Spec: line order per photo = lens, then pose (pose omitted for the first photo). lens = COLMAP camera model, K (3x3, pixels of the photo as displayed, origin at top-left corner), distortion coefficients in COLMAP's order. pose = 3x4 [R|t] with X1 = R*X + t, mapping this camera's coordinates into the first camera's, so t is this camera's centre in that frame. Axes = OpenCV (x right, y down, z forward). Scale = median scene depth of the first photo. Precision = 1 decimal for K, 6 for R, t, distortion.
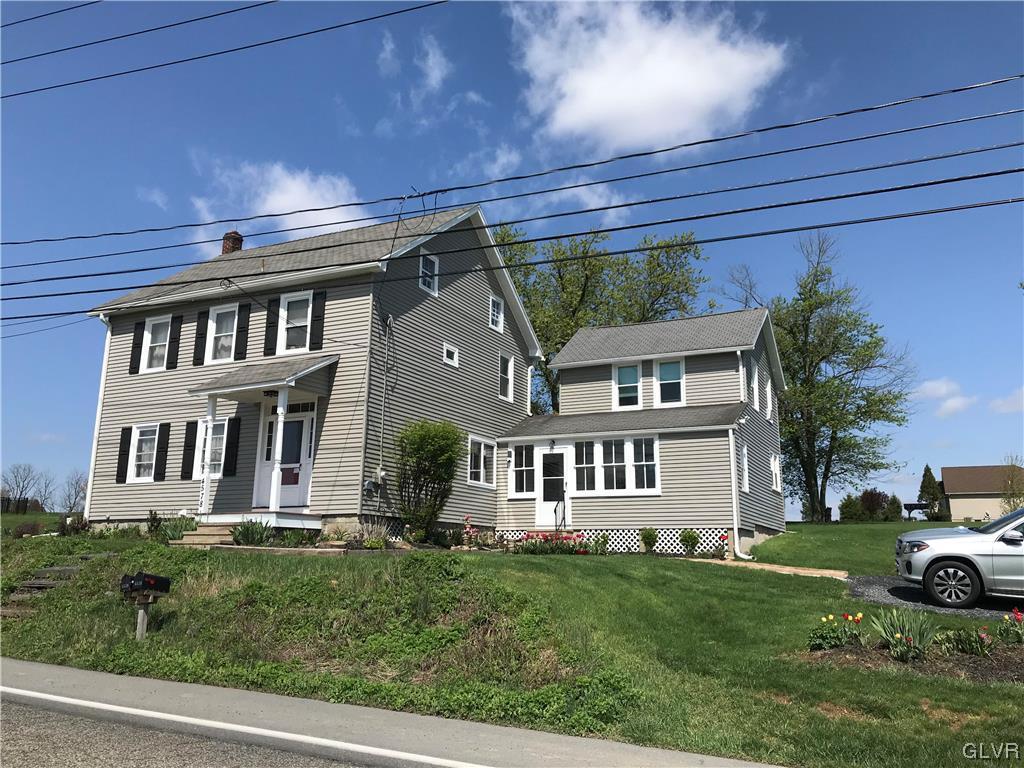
lens RADIAL K [[839.2, 0, 512.0], [0, 839.2, 384.0], [0, 0, 1]] dist [-0.014291, -0.008225]
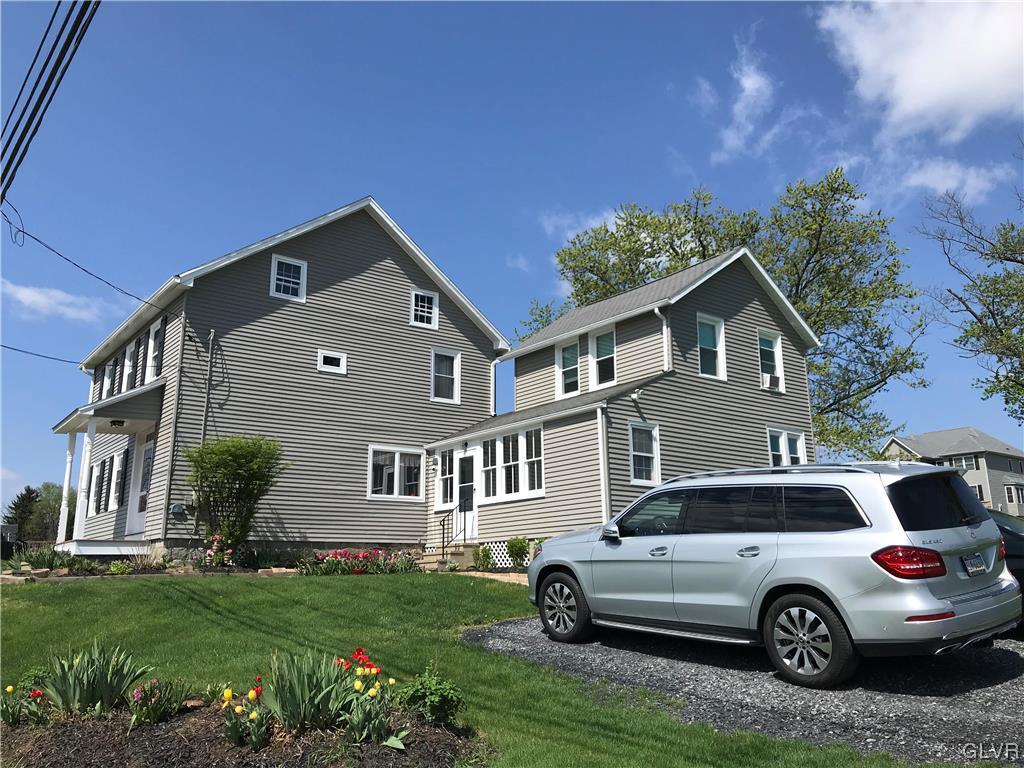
lens RADIAL K [[853.3, 0, 512.0], [0, 853.3, 384.0], [0, 0, 1]] dist [-0.010056, -0.009749]
pose [[0.905682, -0.120950, -0.406339, 0.471108], [0.114193, 0.992615, -0.040937, 0.049781], [0.408290, -0.009325, 0.912805, 0.207668]]
